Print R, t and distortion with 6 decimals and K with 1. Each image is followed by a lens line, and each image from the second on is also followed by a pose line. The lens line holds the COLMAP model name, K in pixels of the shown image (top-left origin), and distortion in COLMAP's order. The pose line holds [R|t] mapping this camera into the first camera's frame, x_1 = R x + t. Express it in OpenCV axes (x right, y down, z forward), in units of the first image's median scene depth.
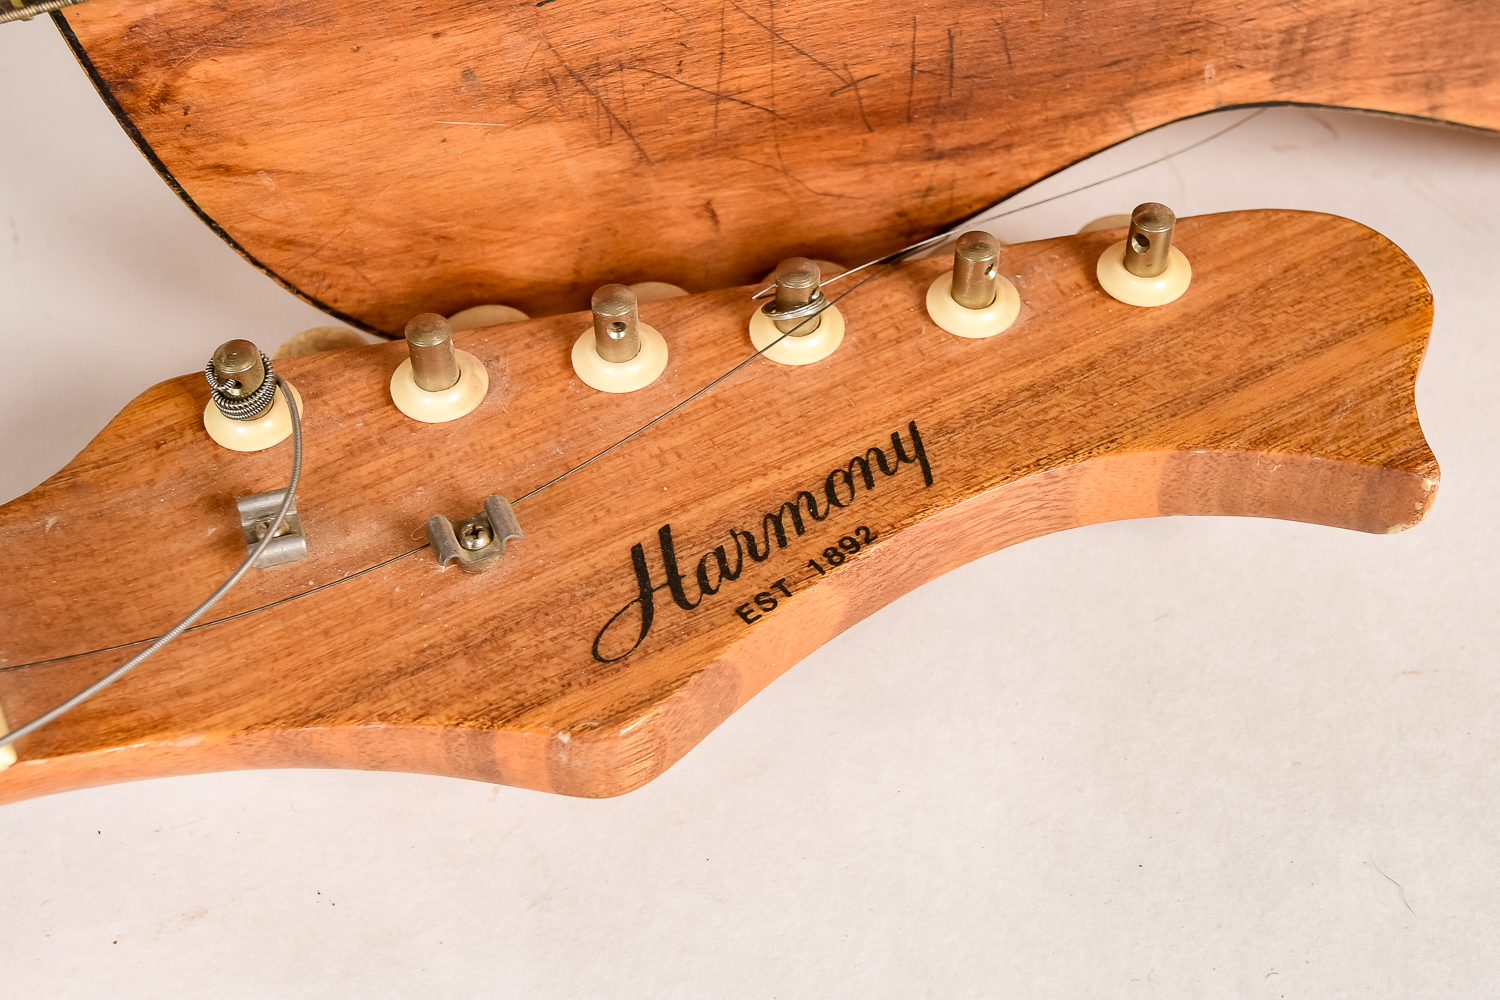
lens RADIAL K [[2162.7, 0, 758.6], [0, 2162.7, 502.3], [0, 0, 1]] dist [0.040941, 0.000000]
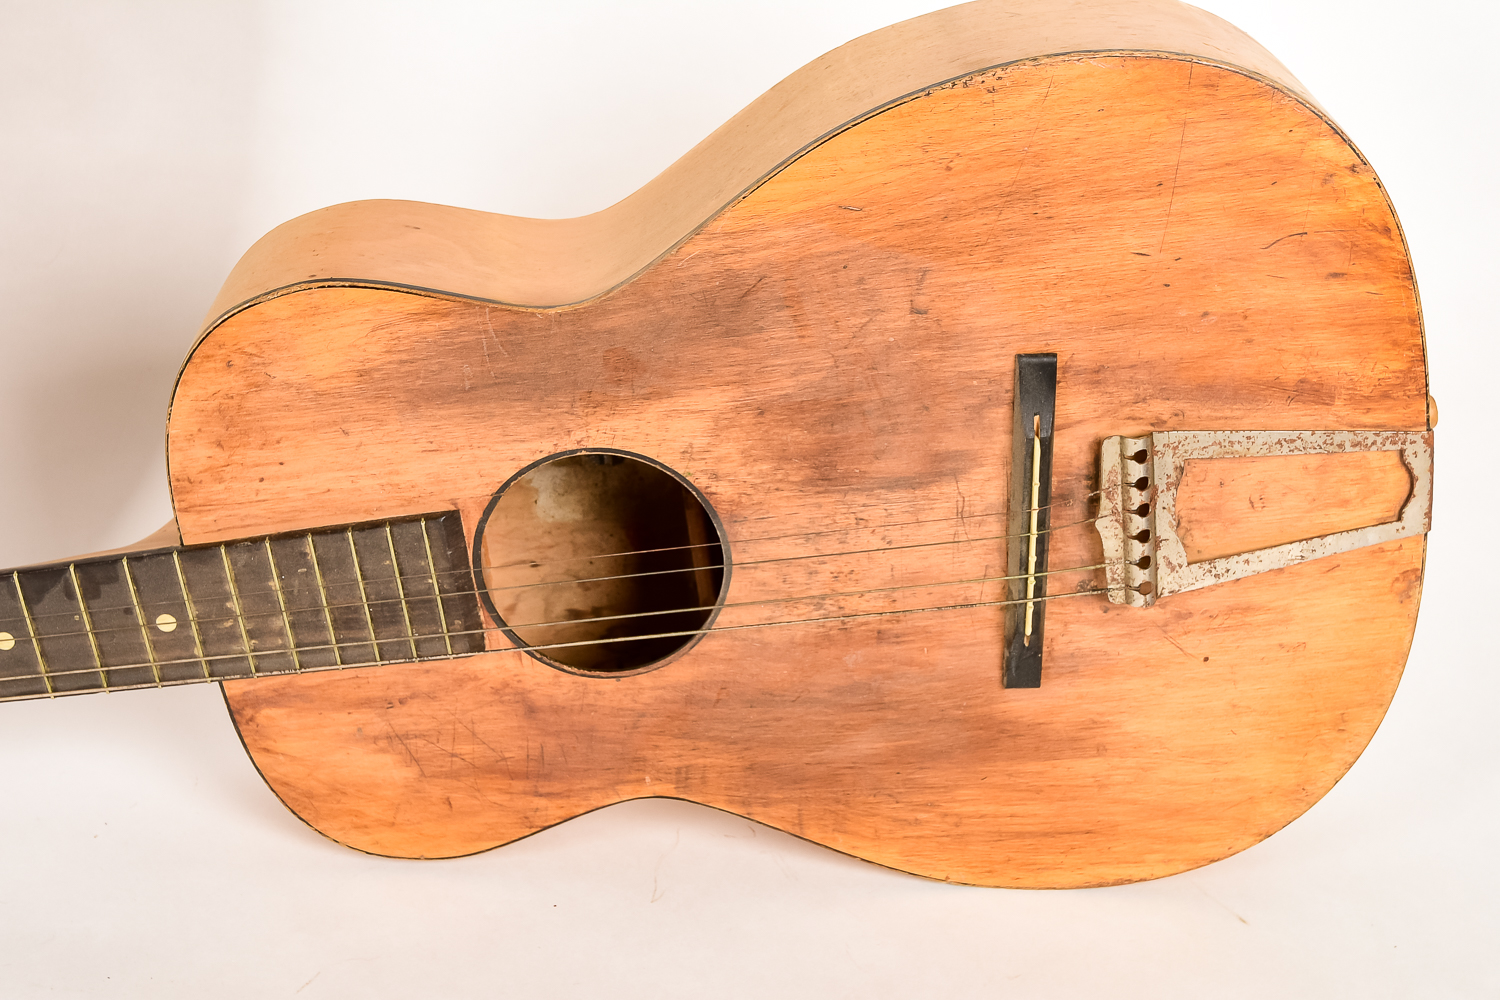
lens RADIAL K [[2162.7, 0, 752.3], [0, 2162.7, 501.6], [0, 0, 1]] dist [0.040941, 0.000000]
pose [[0.977676, 0.134423, -0.161493, 0.726641], [-0.187480, 0.905109, -0.381614, 0.475113], [0.094871, 0.403372, 0.910105, -1.504835]]
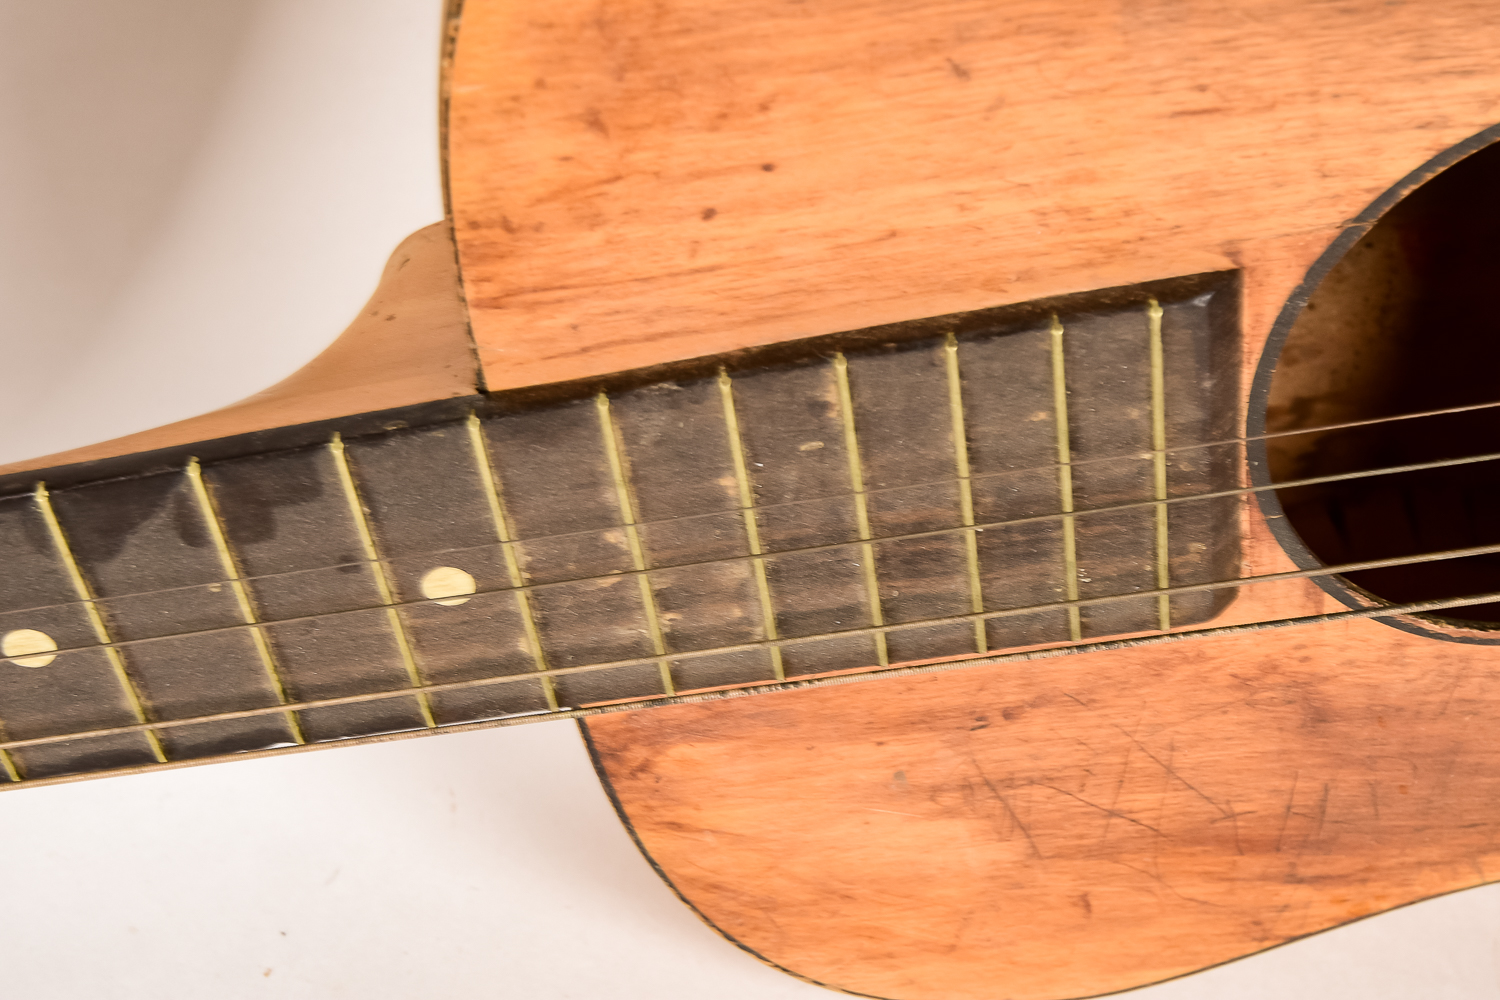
lens RADIAL K [[2162.7, 0, 757.6], [0, 2162.7, 500.5], [0, 0, 1]] dist [0.040941, 0.000000]
pose [[0.986520, 0.123253, -0.107646, -0.098457], [-0.140250, 0.975740, -0.168109, -0.130696], [0.084315, 0.180940, 0.979873, -0.147786]]
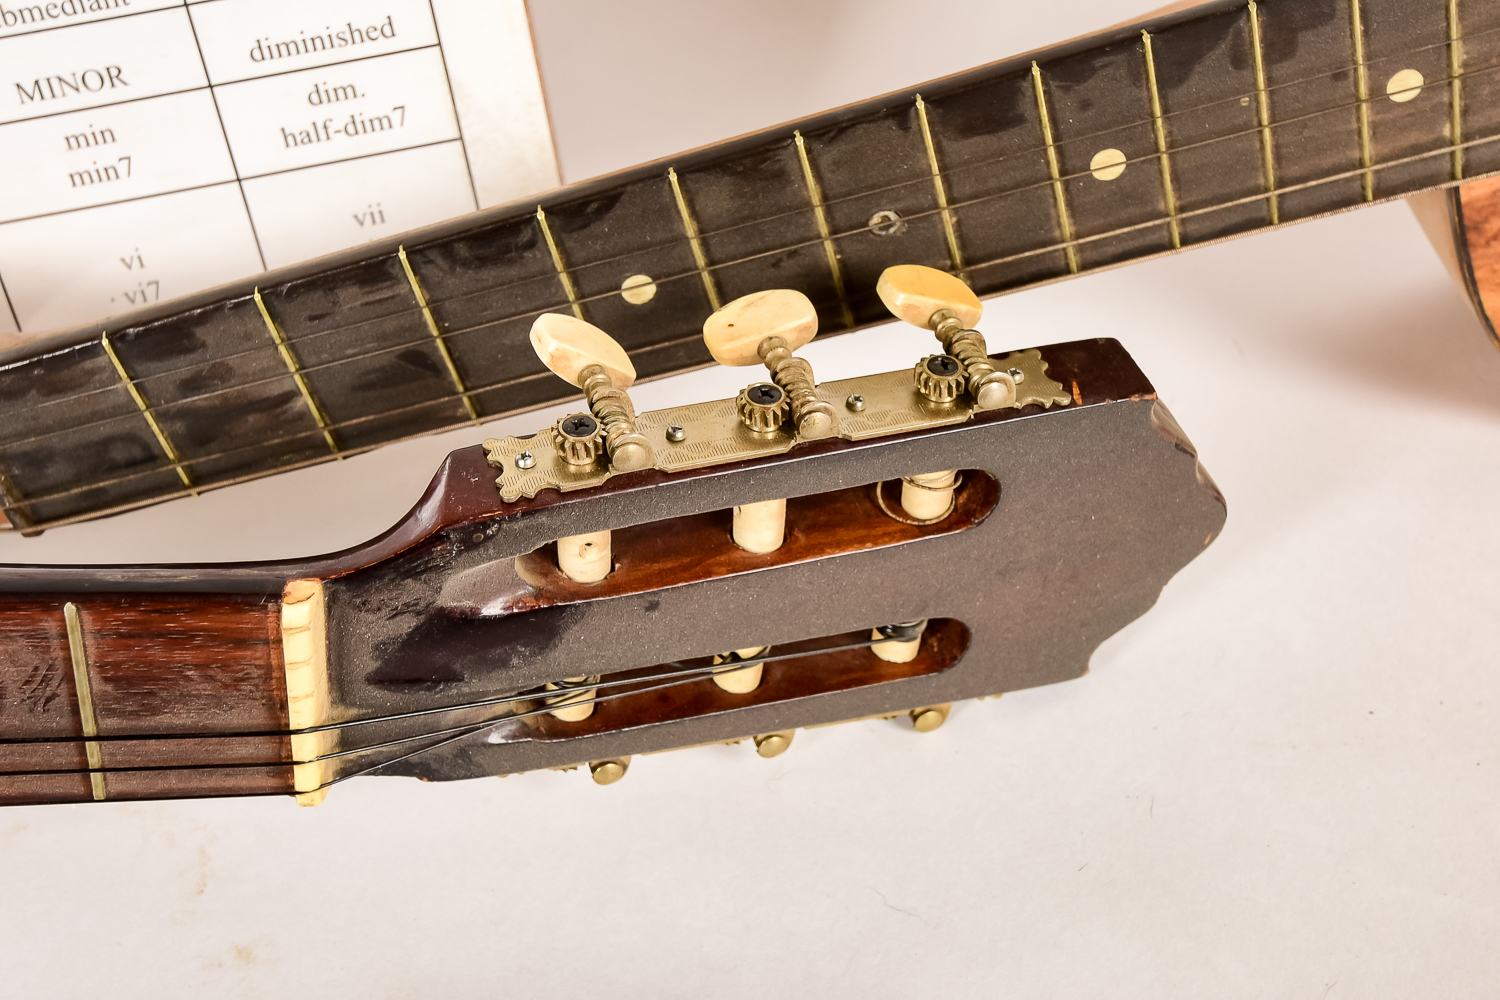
lens RADIAL K [[2162.7, 0, 743.4], [0, 2162.7, 497.2], [0, 0, 1]] dist [0.040941, 0.000000]
pose [[0.987902, 0.025534, -0.152960, -0.532488], [-0.046406, 0.989829, -0.134483, 0.227419], [0.147970, 0.139954, 0.979039, -0.579006]]
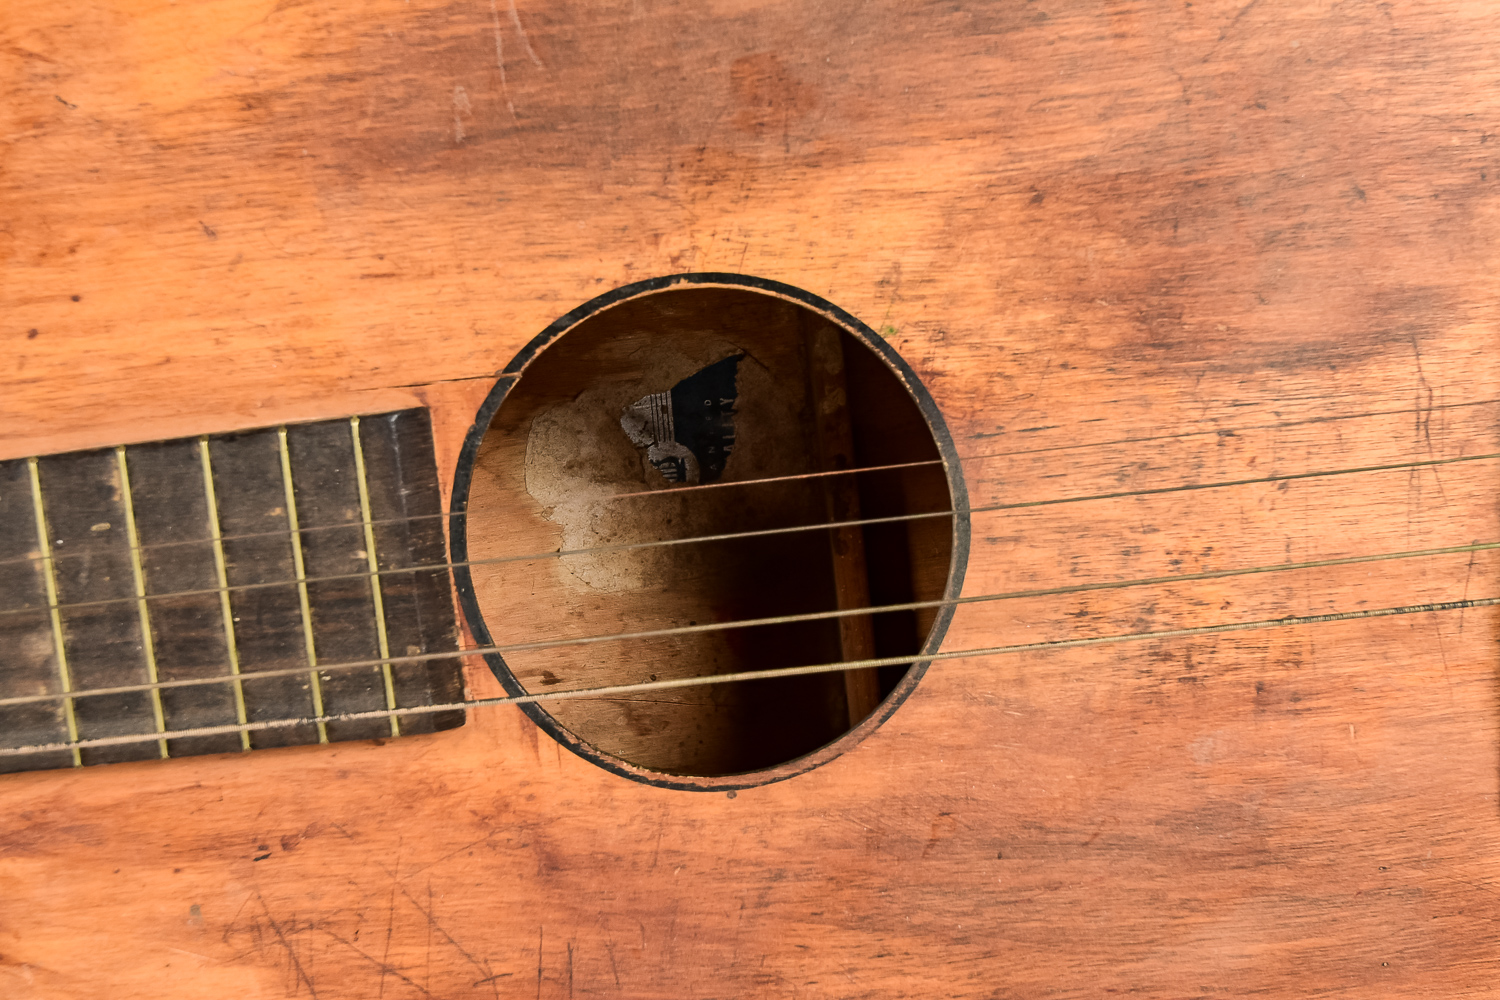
lens RADIAL K [[2162.7, 0, 753.0], [0, 2162.7, 501.8], [0, 0, 1]] dist [0.040941, 0.000000]
pose [[0.982700, 0.081998, -0.166062, 0.388703], [-0.172836, 0.728194, -0.663220, 0.429172], [0.066543, 0.680448, 0.729769, -0.119145]]
